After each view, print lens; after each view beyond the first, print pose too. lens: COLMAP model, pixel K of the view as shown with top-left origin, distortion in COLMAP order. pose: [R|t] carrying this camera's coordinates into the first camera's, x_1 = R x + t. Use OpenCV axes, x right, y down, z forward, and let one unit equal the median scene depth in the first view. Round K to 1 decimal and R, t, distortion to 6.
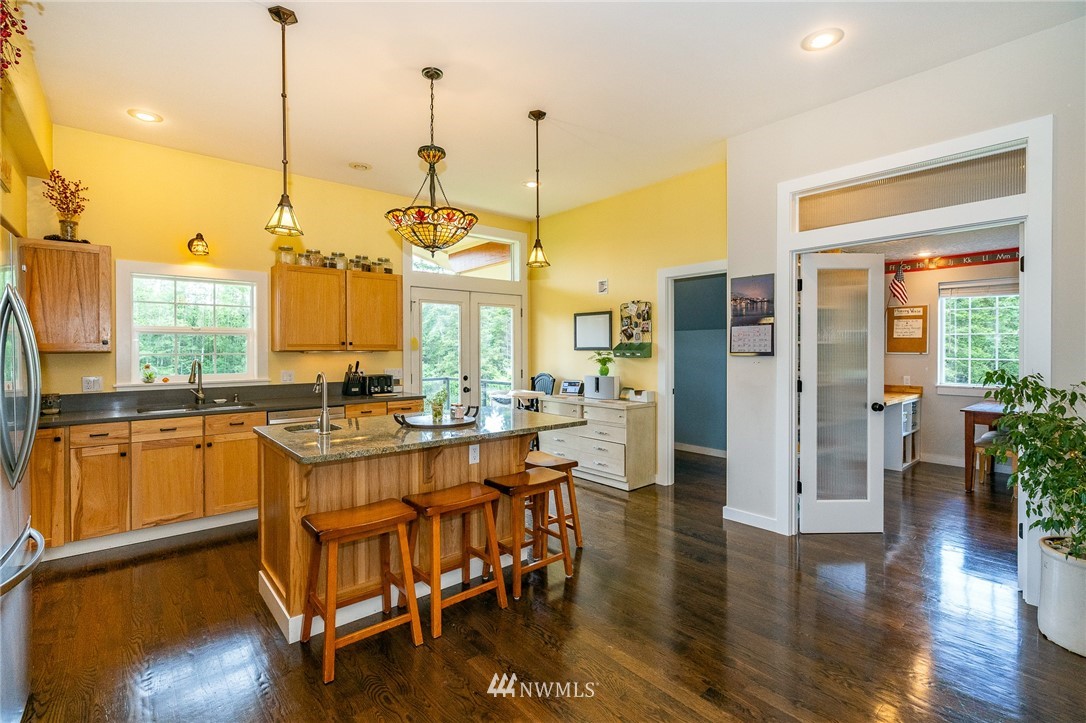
lens RADIAL K [[498.3, 0, 538.4], [0, 498.3, 359.8], [0, 0, 1]] dist [-0.004396, 0.000130]
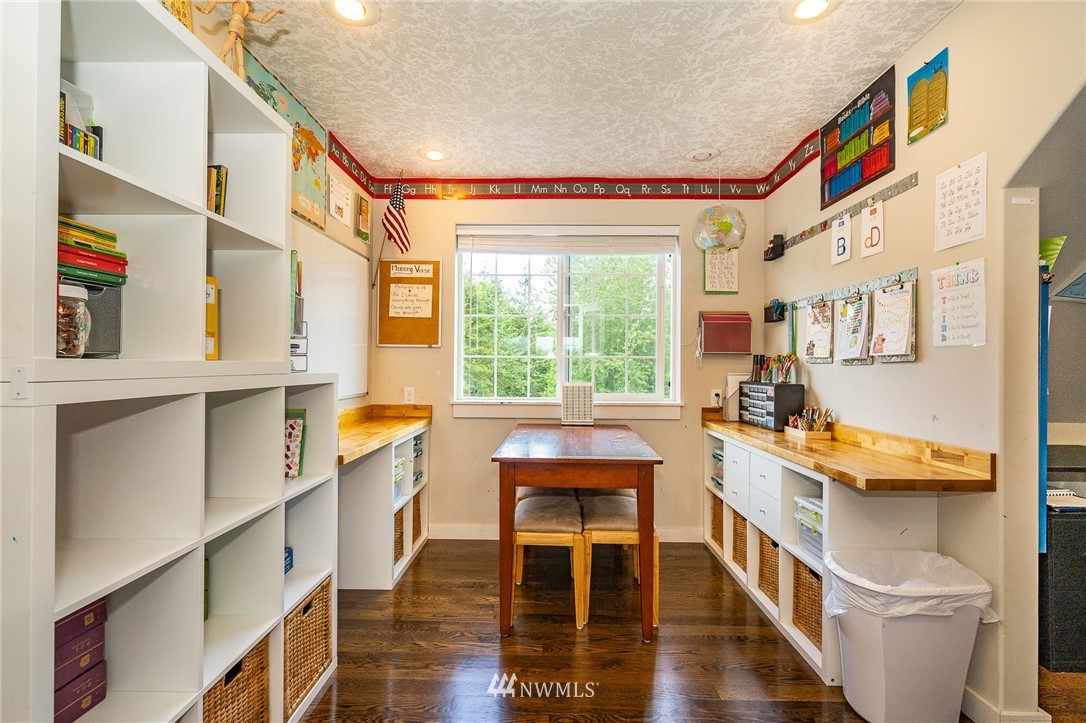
lens RADIAL K [[498.3, 0, 544.4], [0, 498.3, 364.7], [0, 0, 1]] dist [-0.004396, 0.000130]
pose [[0.666876, 0.017829, 0.744956, 0.438437], [-0.002214, 0.999757, -0.021945, 0.020035], [-0.745166, 0.012985, 0.666753, 0.530597]]
